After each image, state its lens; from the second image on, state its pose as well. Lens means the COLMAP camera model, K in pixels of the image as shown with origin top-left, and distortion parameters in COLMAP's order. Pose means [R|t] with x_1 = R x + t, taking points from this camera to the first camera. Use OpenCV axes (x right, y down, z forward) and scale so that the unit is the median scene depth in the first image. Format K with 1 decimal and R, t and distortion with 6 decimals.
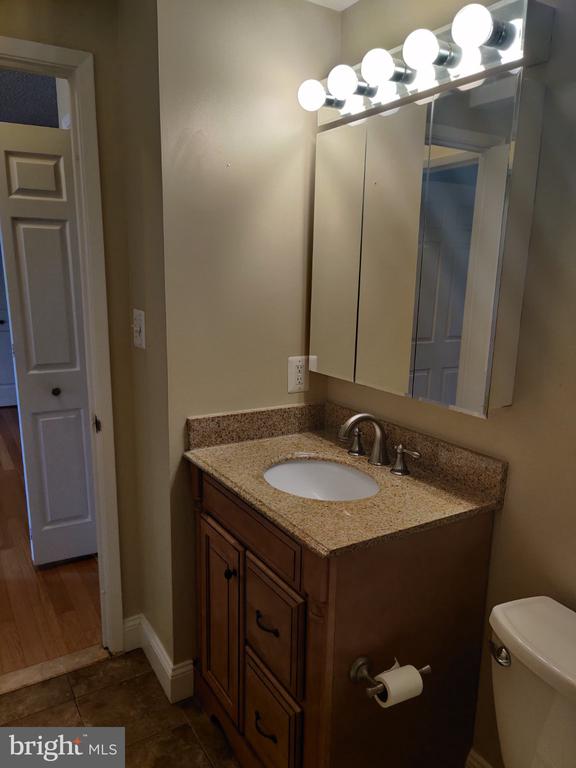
lens RADIAL K [[572.1, 0, 288.0], [0, 572.1, 384.0], [0, 0, 1]] dist [0.002754, 0.002656]
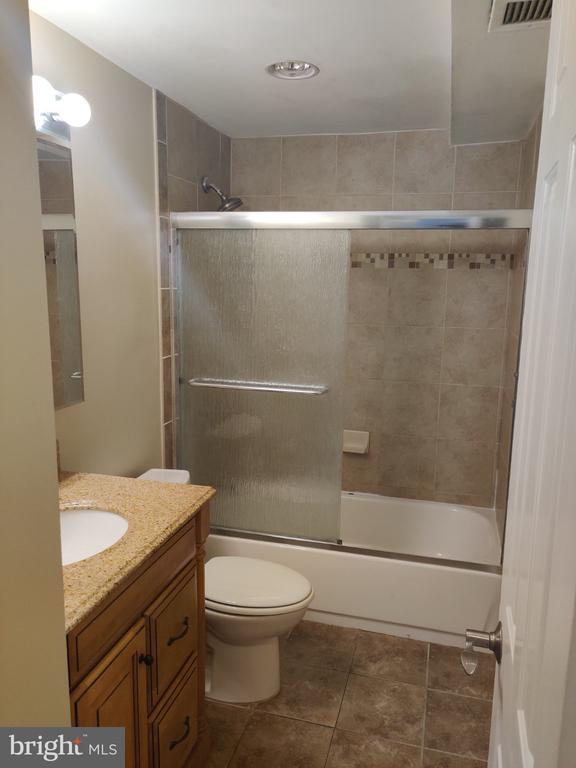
lens RADIAL K [[572.1, 0, 288.0], [0, 572.1, 384.0], [0, 0, 1]] dist [0.002754, 0.002656]
pose [[-0.677975, -0.150711, 0.719469, -0.828041], [0.136913, 0.935740, 0.325031, -0.315824], [-0.722222, 0.318867, -0.613775, 1.284216]]
